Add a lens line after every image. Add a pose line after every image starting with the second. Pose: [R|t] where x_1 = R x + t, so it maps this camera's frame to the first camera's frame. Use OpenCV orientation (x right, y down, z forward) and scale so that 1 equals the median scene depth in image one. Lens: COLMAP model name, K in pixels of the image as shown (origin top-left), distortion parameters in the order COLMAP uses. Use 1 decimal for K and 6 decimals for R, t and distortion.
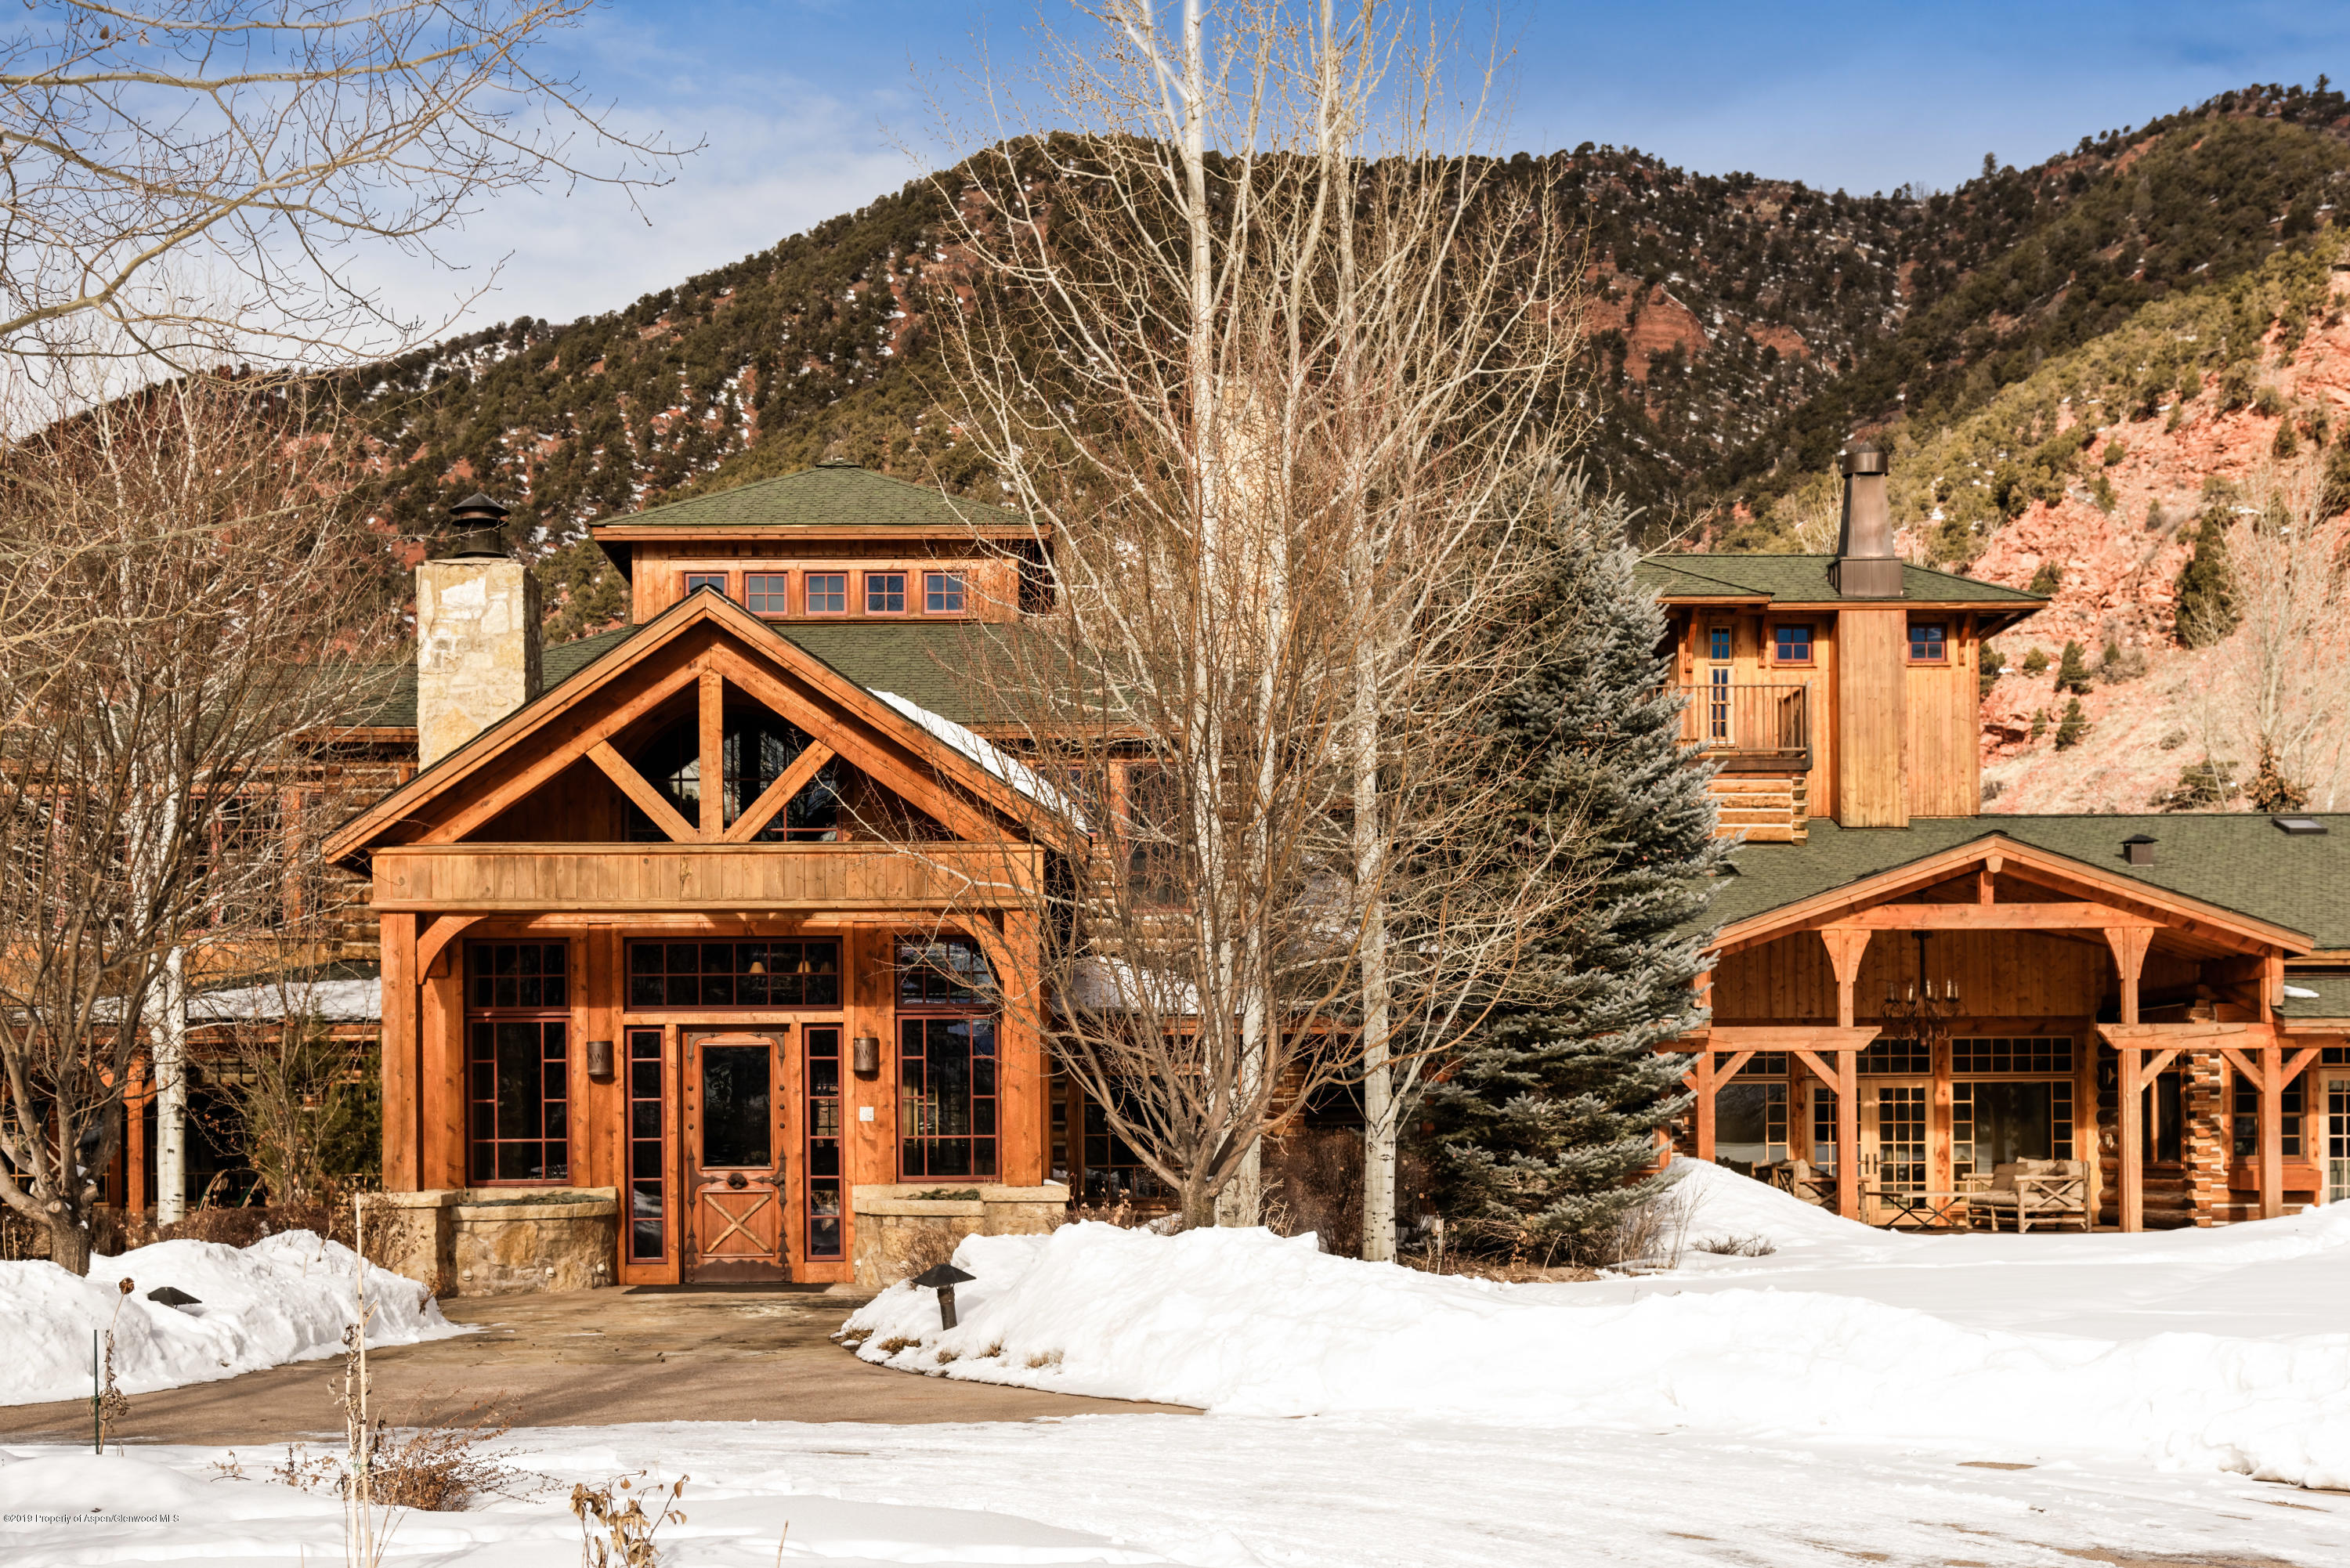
lens RADIAL K [[2924.0, 0, 1175.9], [0, 2924.0, 1158.9], [0, 0, 1]] dist [-0.002528, -0.000640]
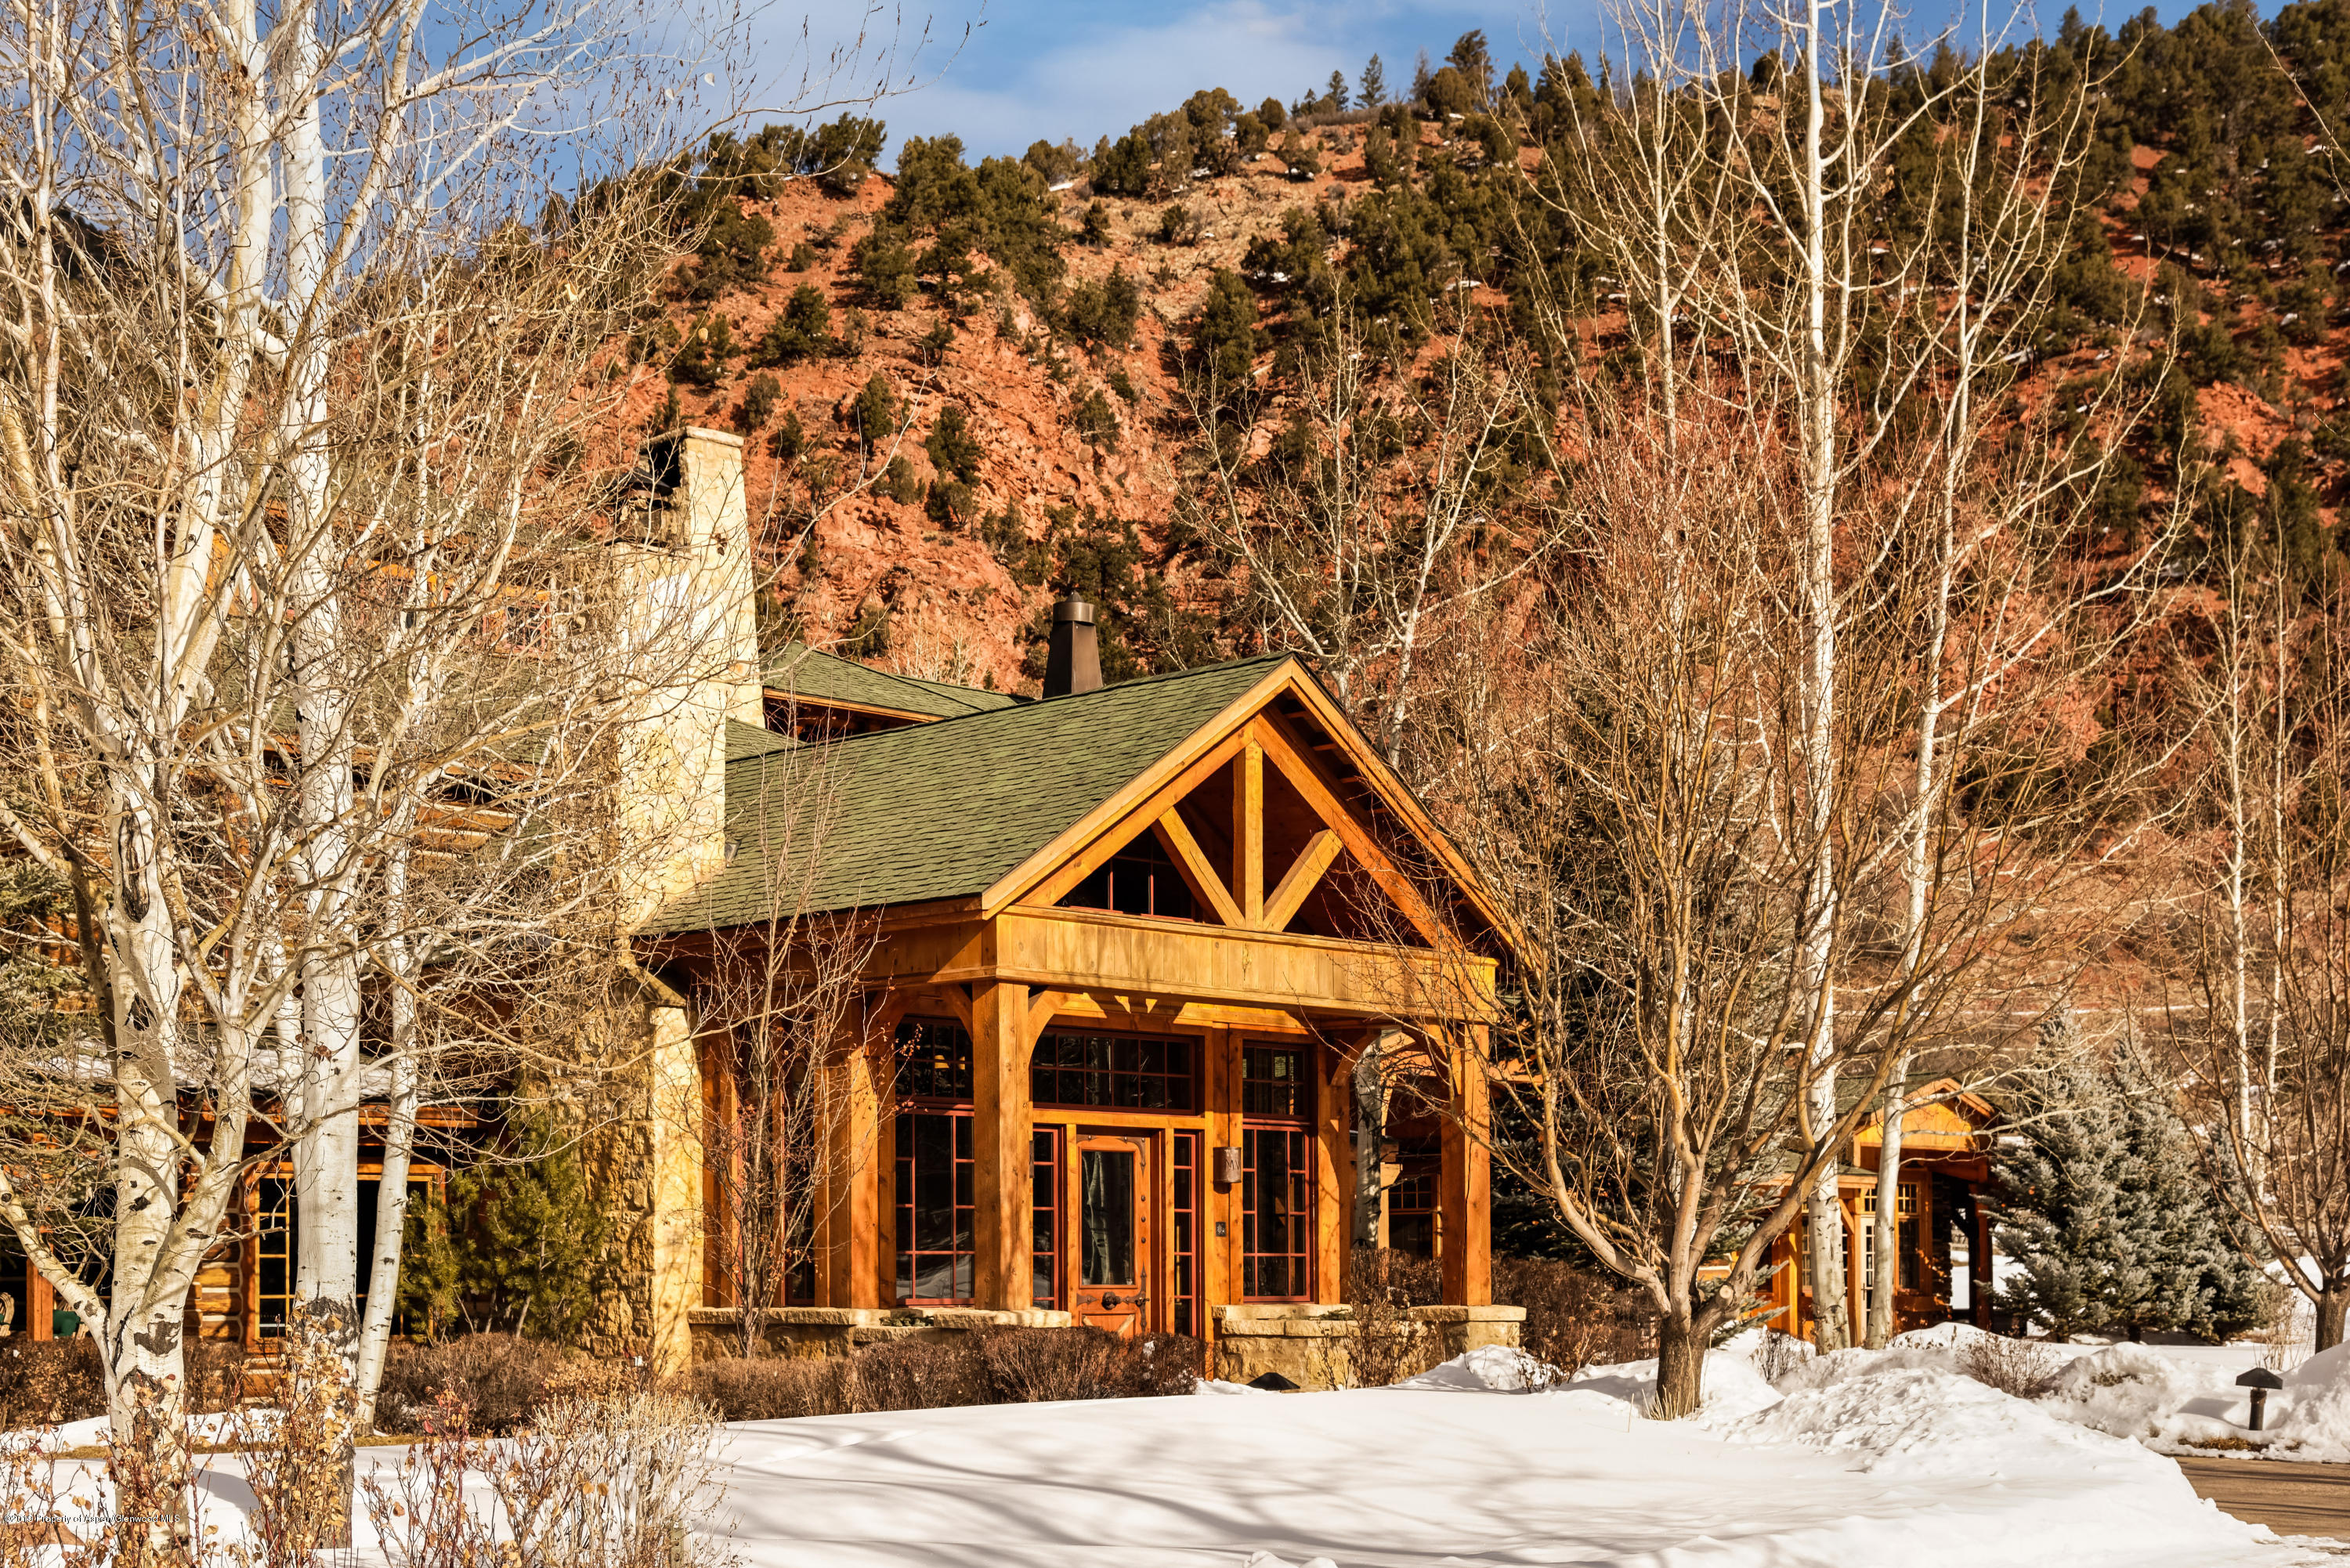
lens RADIAL K [[3190.5, 0, 1022.5], [0, 3190.5, 1238.9], [0, 0, 1]] dist [0.014410, 0.023488]
pose [[0.740692, 0.015565, 0.671664, -0.833981], [-0.001245, 0.999762, -0.021796, 0.010064], [-0.671843, 0.015307, 0.740535, 0.289694]]
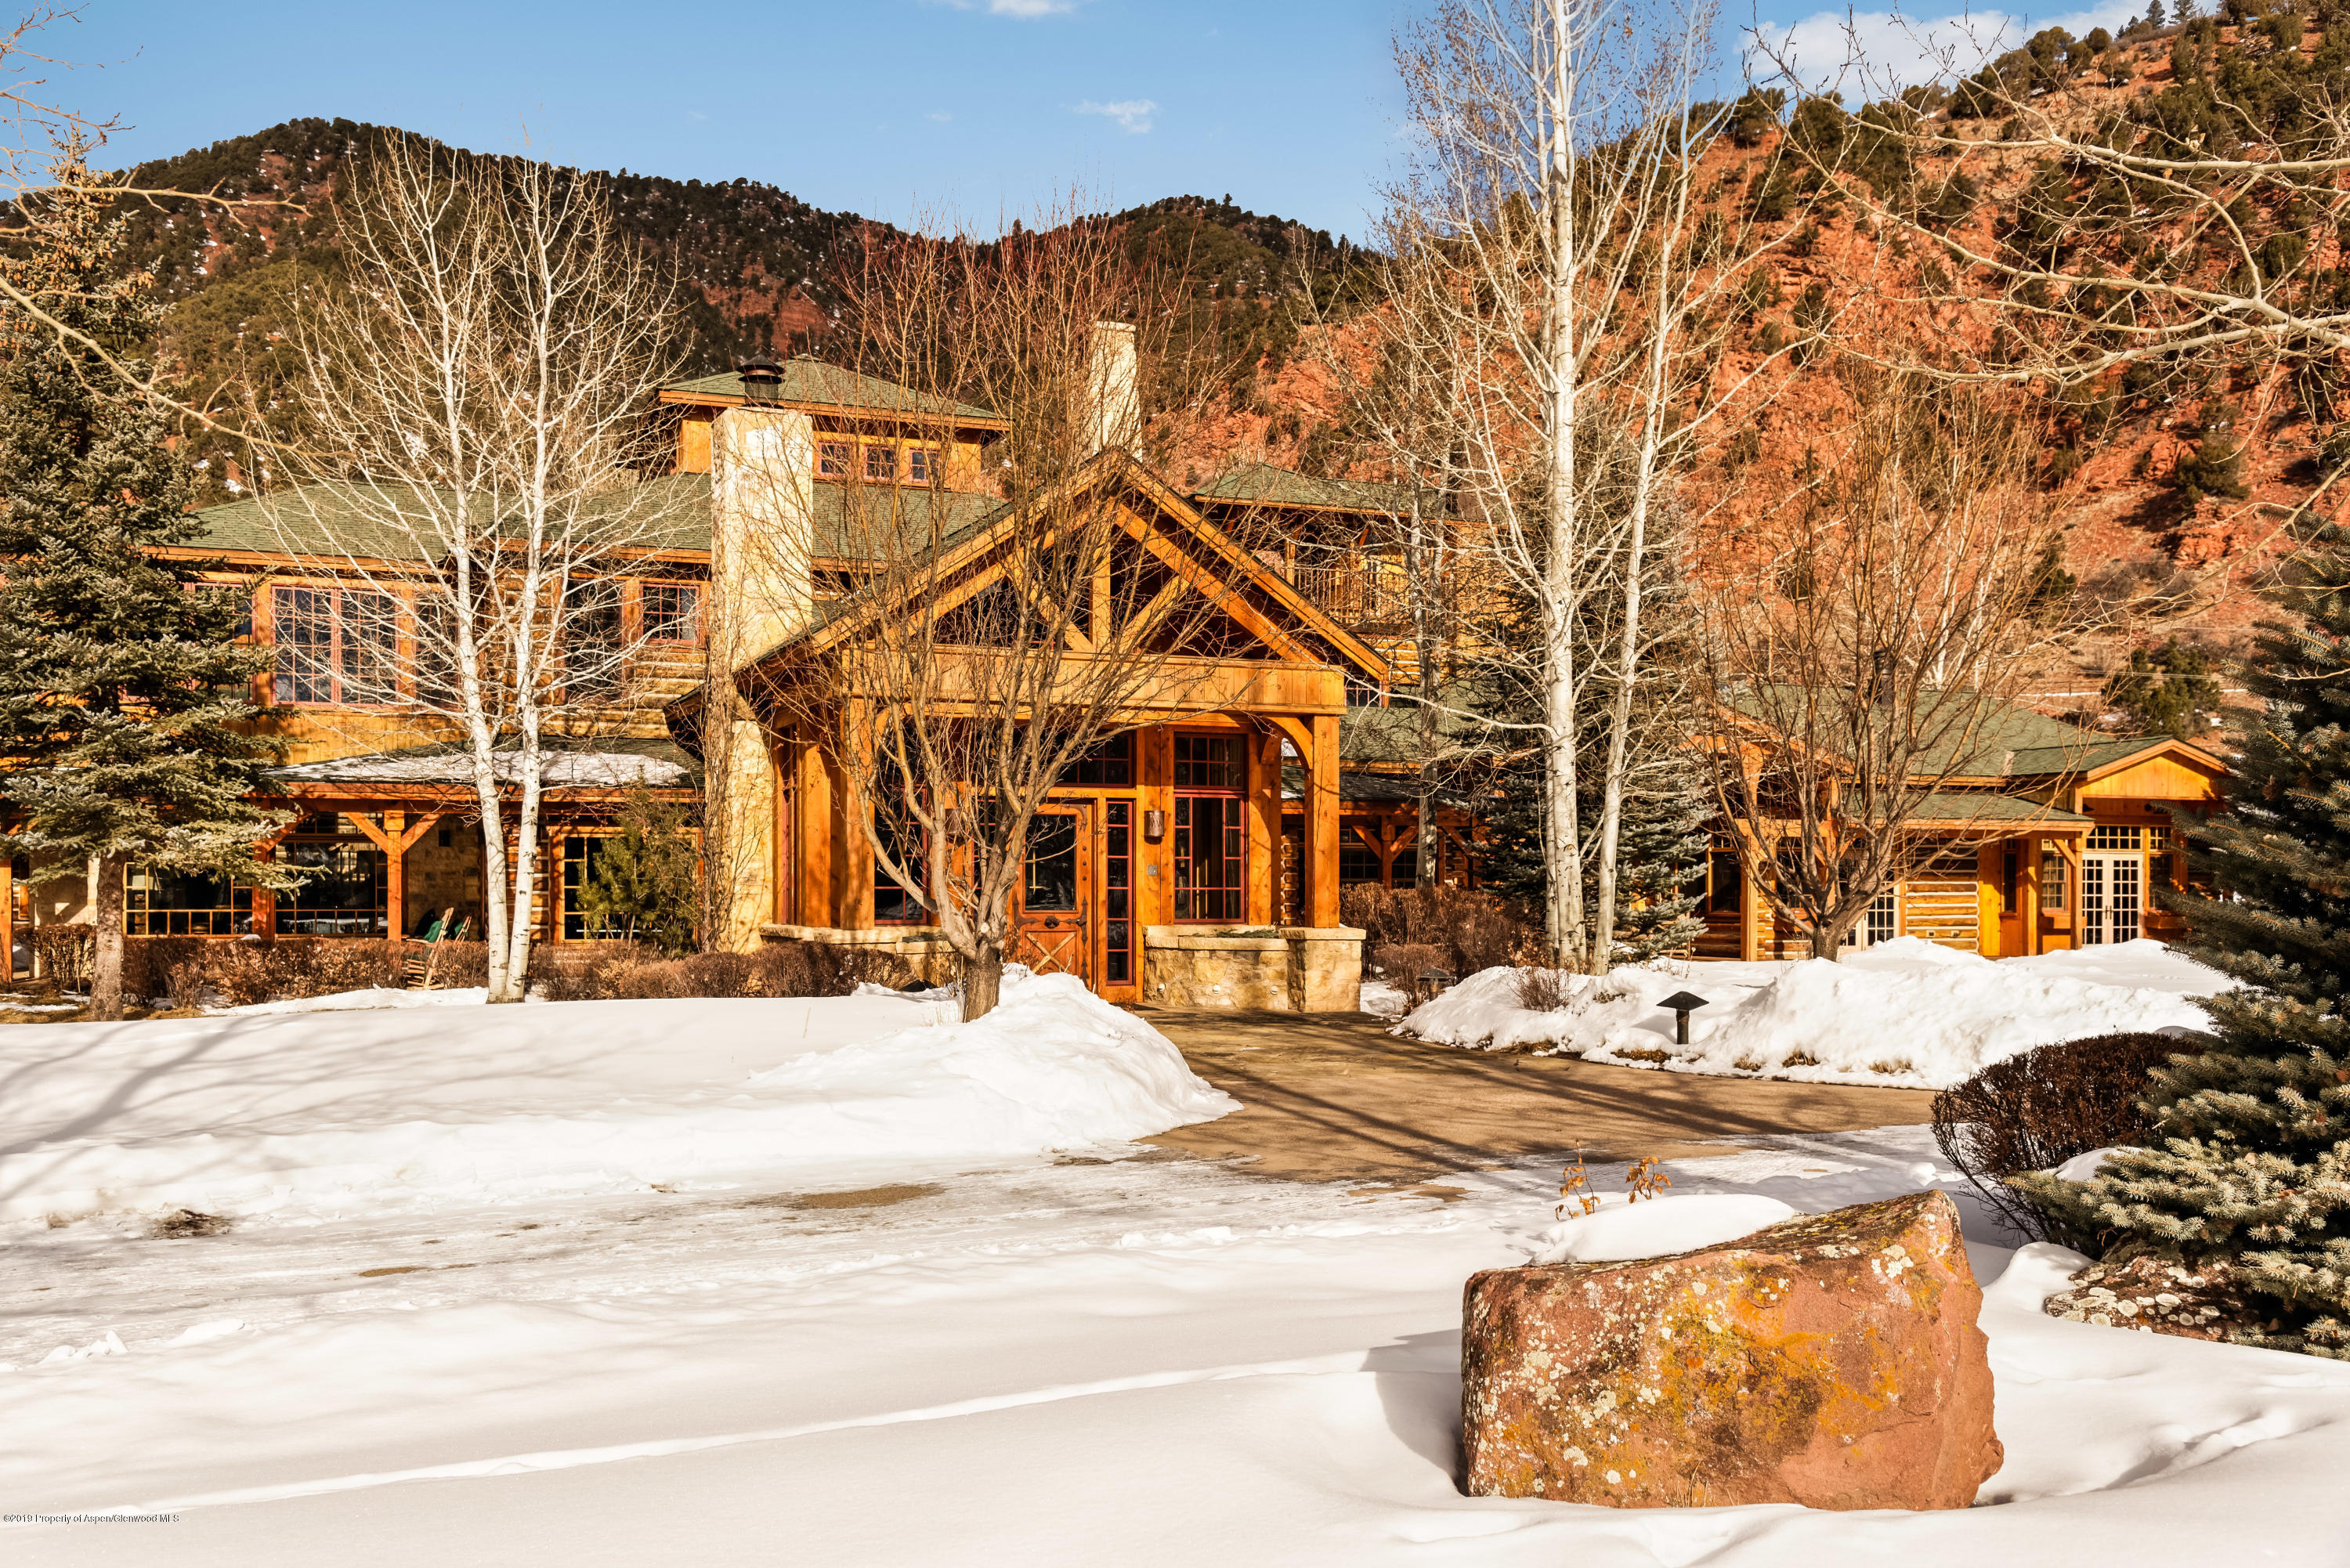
lens RADIAL K [[2045.1, 0, 1113.5], [0, 2045.1, 926.6], [0, 0, 1]] dist [0.008361, 0.010968]
pose [[0.943257, 0.004120, 0.332039, -0.417297], [-0.008298, 0.999903, 0.011165, -0.000399], [-0.331961, -0.013287, 0.943200, 0.157663]]
